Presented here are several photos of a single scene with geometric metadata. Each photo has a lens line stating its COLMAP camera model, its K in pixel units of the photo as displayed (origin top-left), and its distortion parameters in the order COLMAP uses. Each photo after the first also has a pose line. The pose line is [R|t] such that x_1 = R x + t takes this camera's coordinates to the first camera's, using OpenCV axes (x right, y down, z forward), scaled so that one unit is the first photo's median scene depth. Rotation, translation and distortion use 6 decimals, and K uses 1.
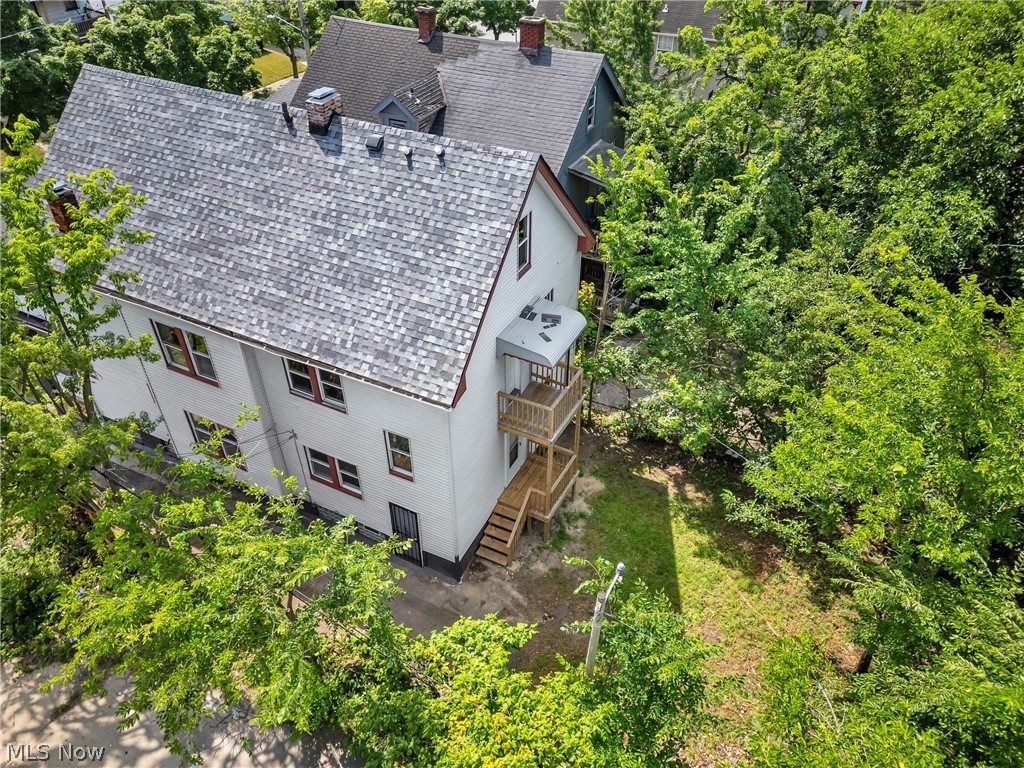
lens RADIAL K [[718.8, 0, 512.0], [0, 718.8, 384.0], [0, 0, 1]] dist [0.000632, -0.000015]
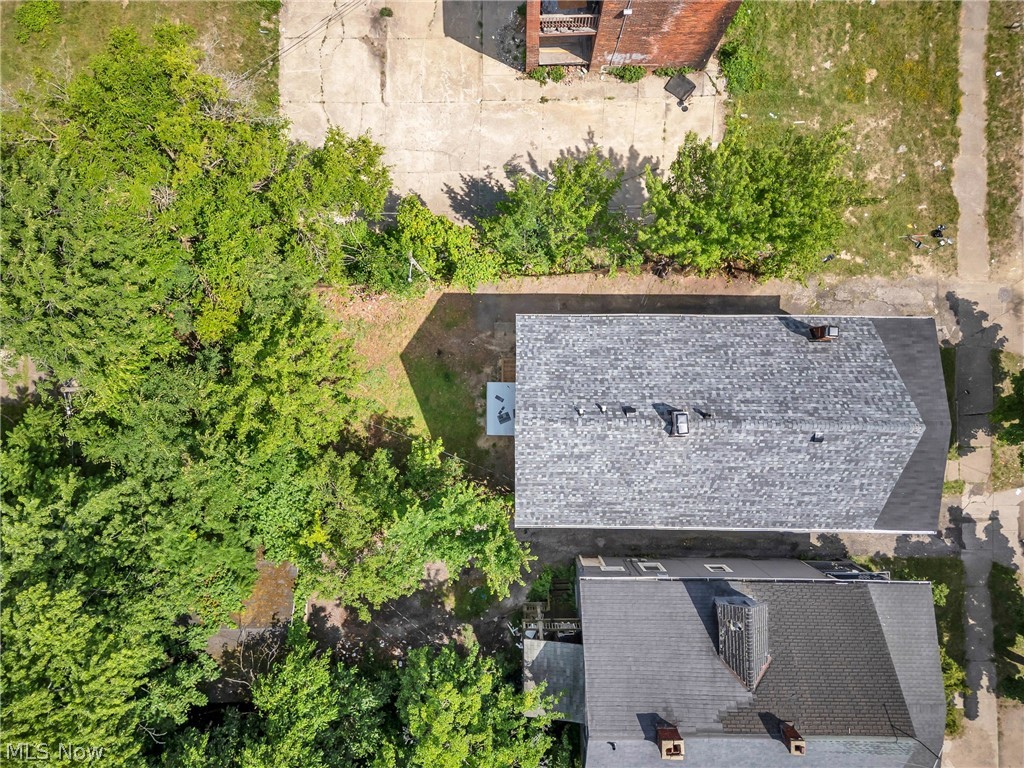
lens RADIAL K [[718.8, 0, 512.0], [0, 718.8, 384.0], [0, 0, 1]] dist [0.000632, -0.000015]
pose [[-0.899166, 0.437515, -0.008955, 0.019741], [-0.269486, -0.537484, 0.799055, -1.417644], [0.344785, 0.720896, 0.601192, -0.034271]]
